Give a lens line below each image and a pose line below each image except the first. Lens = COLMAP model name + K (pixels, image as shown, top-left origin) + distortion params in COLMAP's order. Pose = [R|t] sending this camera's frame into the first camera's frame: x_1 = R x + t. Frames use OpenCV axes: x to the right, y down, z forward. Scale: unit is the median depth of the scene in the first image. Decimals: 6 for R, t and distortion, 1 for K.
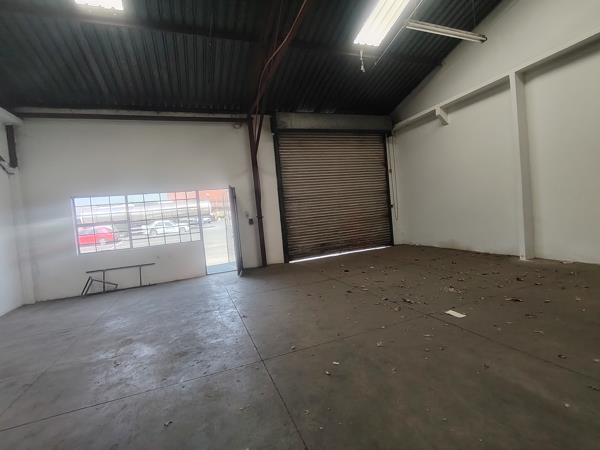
lens RADIAL K [[285.6, 0, 299.6], [0, 285.6, 225.1], [0, 0, 1]] dist [0.005221, -0.003331]
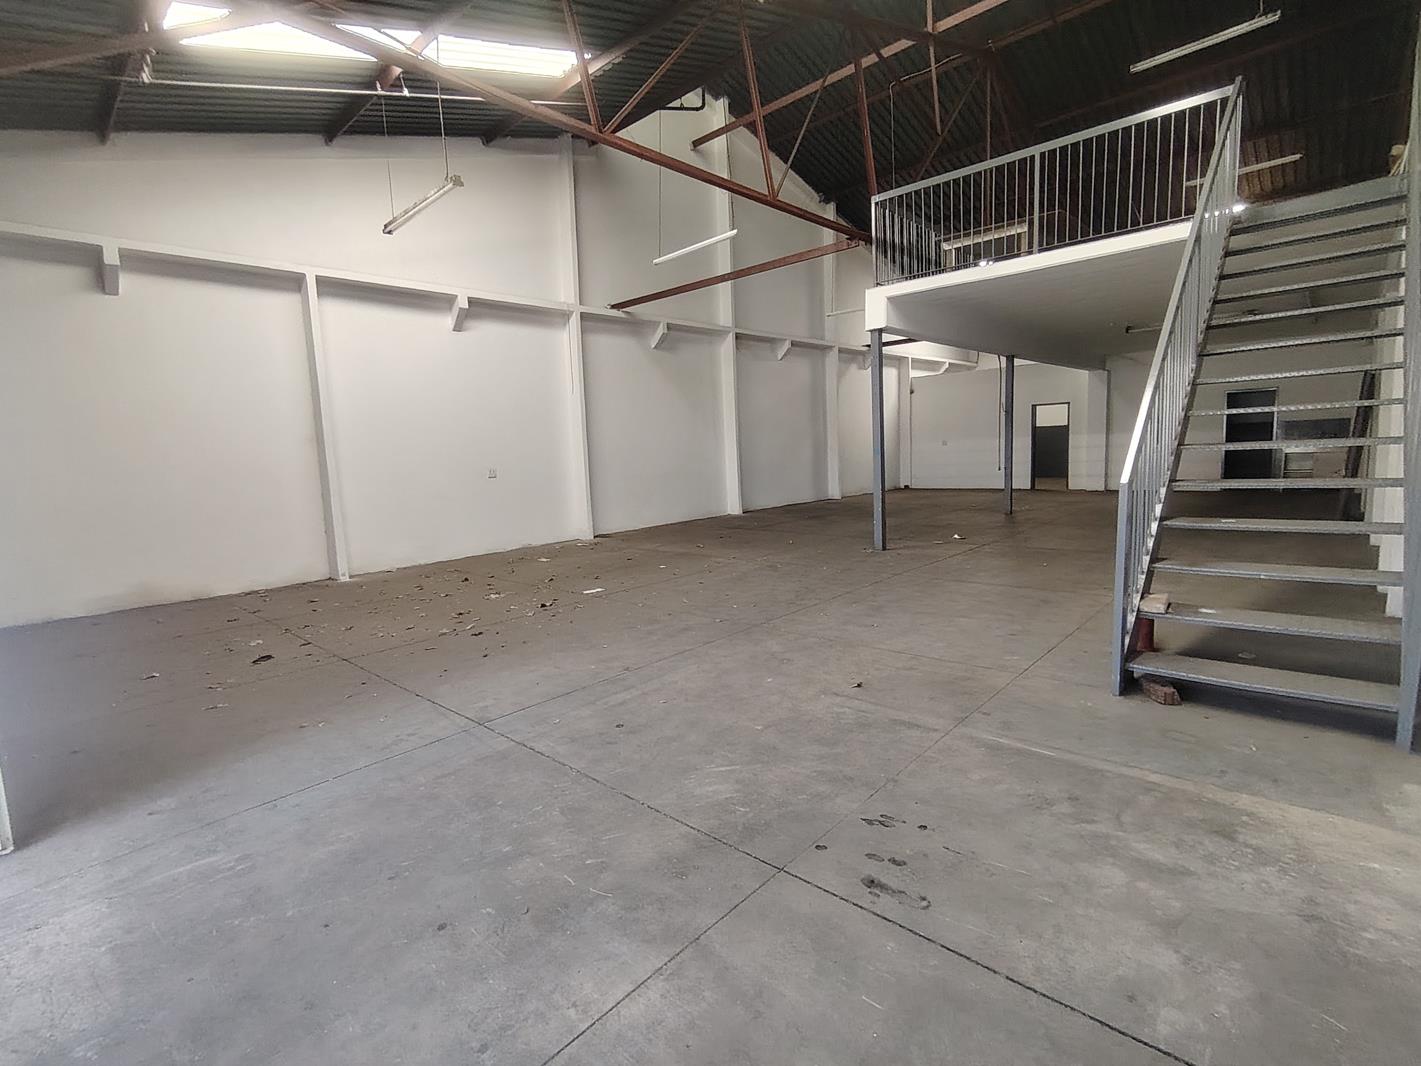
lens RADIAL K [[676.3, 0, 705.3], [0, 676.3, 532.7], [0, 0, 1]] dist [0.005221, -0.003331]
pose [[-0.426561, -0.002921, 0.904454, -0.908708], [0.118974, 0.991124, 0.059311, 0.025579], [-0.896599, 0.132906, -0.422428, 0.937732]]
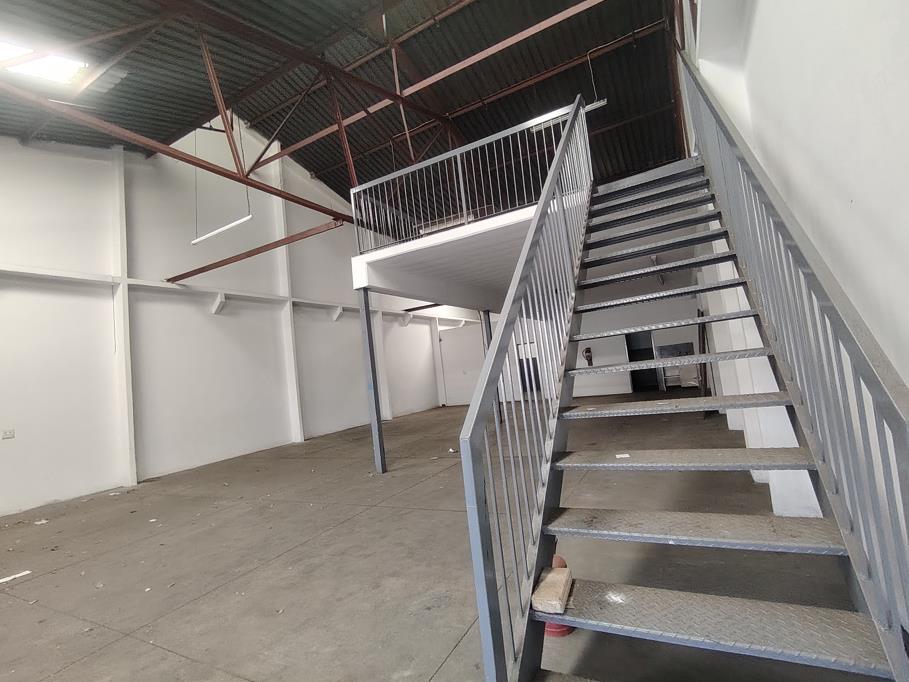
lens RADIAL K [[432.6, 0, 454.6], [0, 432.6, 339.9], [0, 0, 1]] dist [0.005221, -0.003331]
pose [[-0.631169, 0.217927, 0.744402, -0.720722], [0.200009, 0.972991, -0.115262, 0.035185], [-0.749415, 0.076138, -0.657709, 0.513555]]
